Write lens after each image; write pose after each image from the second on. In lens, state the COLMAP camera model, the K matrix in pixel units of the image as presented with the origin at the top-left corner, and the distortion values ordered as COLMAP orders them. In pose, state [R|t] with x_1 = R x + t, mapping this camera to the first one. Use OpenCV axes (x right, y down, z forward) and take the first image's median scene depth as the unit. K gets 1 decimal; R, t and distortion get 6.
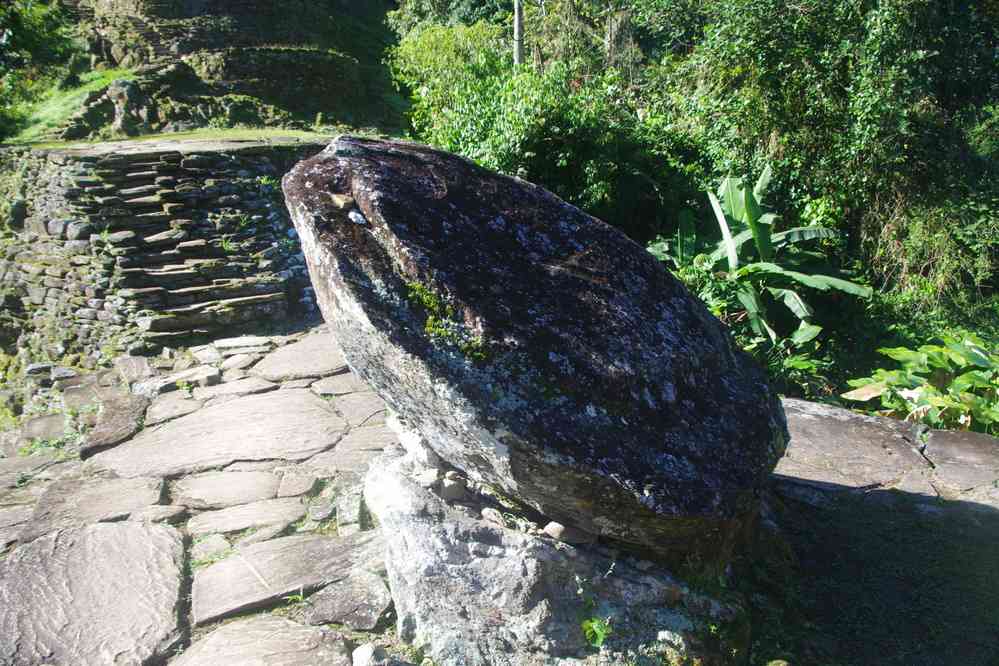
lens RADIAL K [[776.4, 0, 505.9], [0, 776.4, 357.8], [0, 0, 1]] dist [-0.123254, 0.018268]
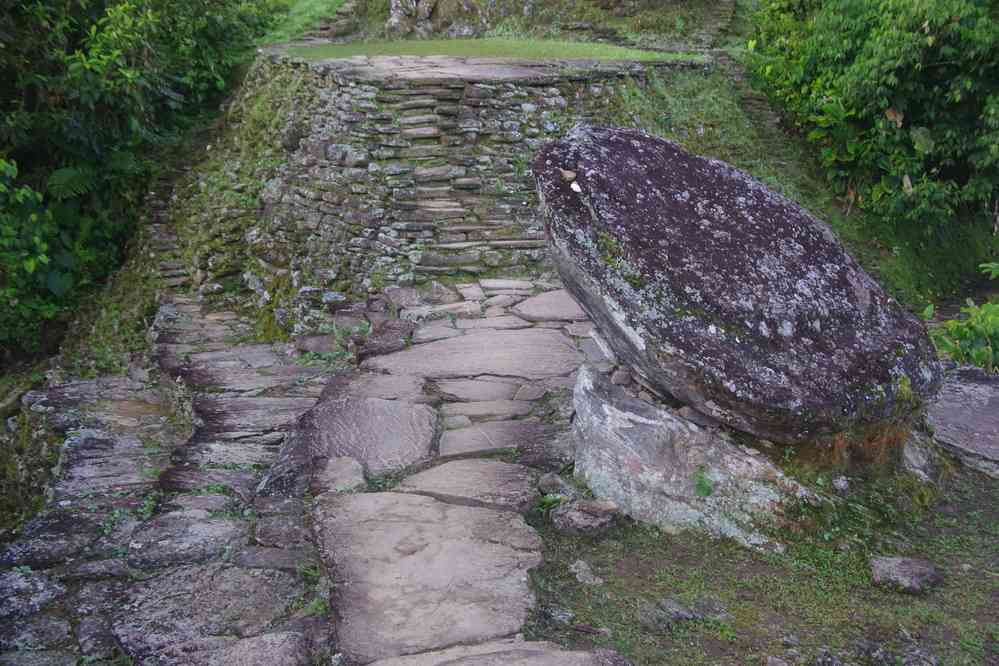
lens RADIAL K [[1169.9, 0, 498.7], [0, 1169.9, 332.9], [0, 0, 1]] dist [-0.126767, 0.000000]
pose [[0.933899, 0.104350, -0.341971, 0.196578], [-0.110809, 0.993842, 0.000654, 0.047920], [0.339933, 0.037283, 0.939710, -0.491092]]
